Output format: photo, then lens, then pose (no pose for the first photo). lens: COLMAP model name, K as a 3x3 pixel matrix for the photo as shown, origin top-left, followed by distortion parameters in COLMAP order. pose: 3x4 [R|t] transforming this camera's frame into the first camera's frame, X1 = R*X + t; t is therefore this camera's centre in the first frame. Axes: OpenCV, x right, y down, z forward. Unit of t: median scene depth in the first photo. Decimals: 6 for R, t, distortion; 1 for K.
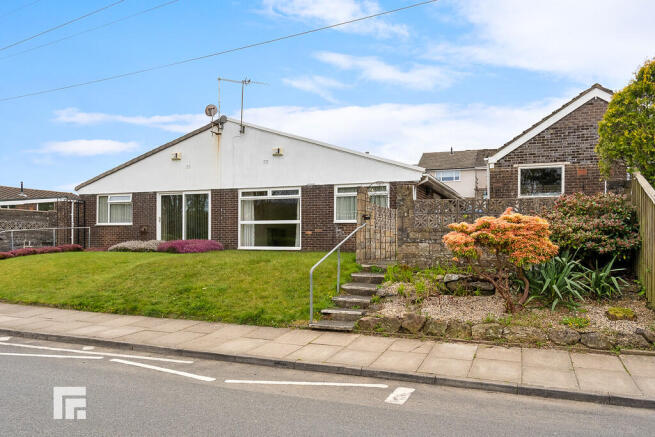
lens RADIAL K [[516.1, 0, 293.3], [0, 516.1, 244.0], [0, 0, 1]] dist [0.009002, 0.001695]
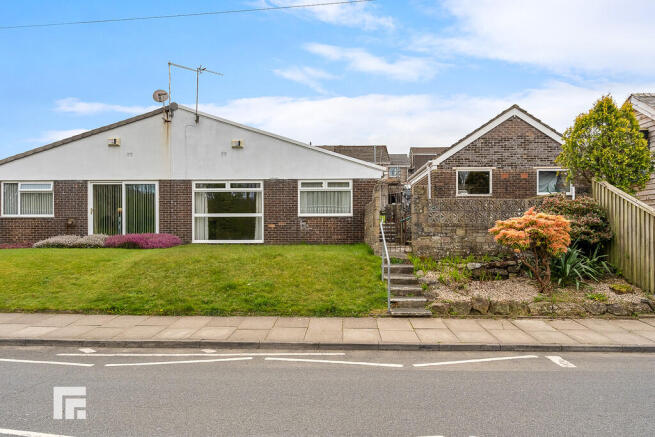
lens RADIAL K [[526.9, 0, 307.4], [0, 526.9, 231.9], [0, 0, 1]] dist [0.007133, 0.003062]
pose [[0.931807, -0.007436, 0.362877, -0.281090], [0.008649, 0.999961, -0.001717, -0.007852], [-0.362851, 0.004739, 0.931835, 0.010802]]
